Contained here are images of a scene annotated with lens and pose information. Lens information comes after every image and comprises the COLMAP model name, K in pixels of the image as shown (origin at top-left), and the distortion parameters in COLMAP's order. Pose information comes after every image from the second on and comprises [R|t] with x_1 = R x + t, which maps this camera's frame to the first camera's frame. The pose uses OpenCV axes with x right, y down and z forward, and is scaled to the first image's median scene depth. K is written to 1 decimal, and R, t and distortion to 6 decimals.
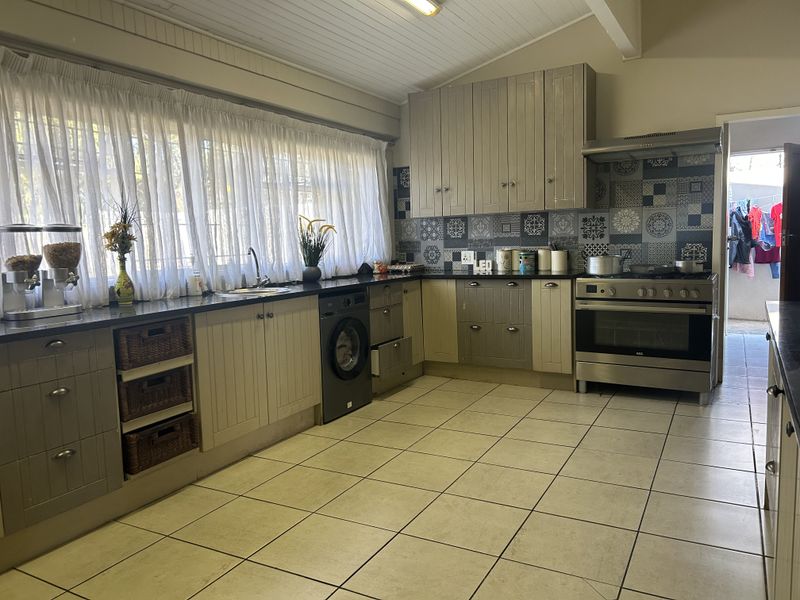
lens RADIAL K [[605.3, 0, 400.0], [0, 605.3, 300.0], [0, 0, 1]] dist [0.061426, -0.050743]
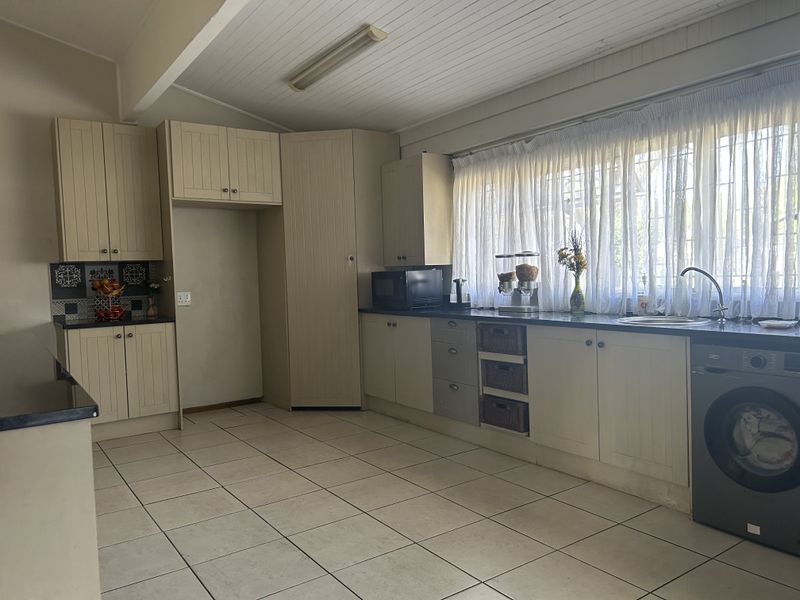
lens RADIAL K [[605.3, 0, 400.0], [0, 605.3, 300.0], [0, 0, 1]] dist [0.061426, -0.050743]
pose [[-0.442509, 0.086552, -0.892578, 0.866809], [-0.046722, 0.991755, 0.119331, -0.161450], [0.895546, 0.094508, -0.434816, 1.320286]]
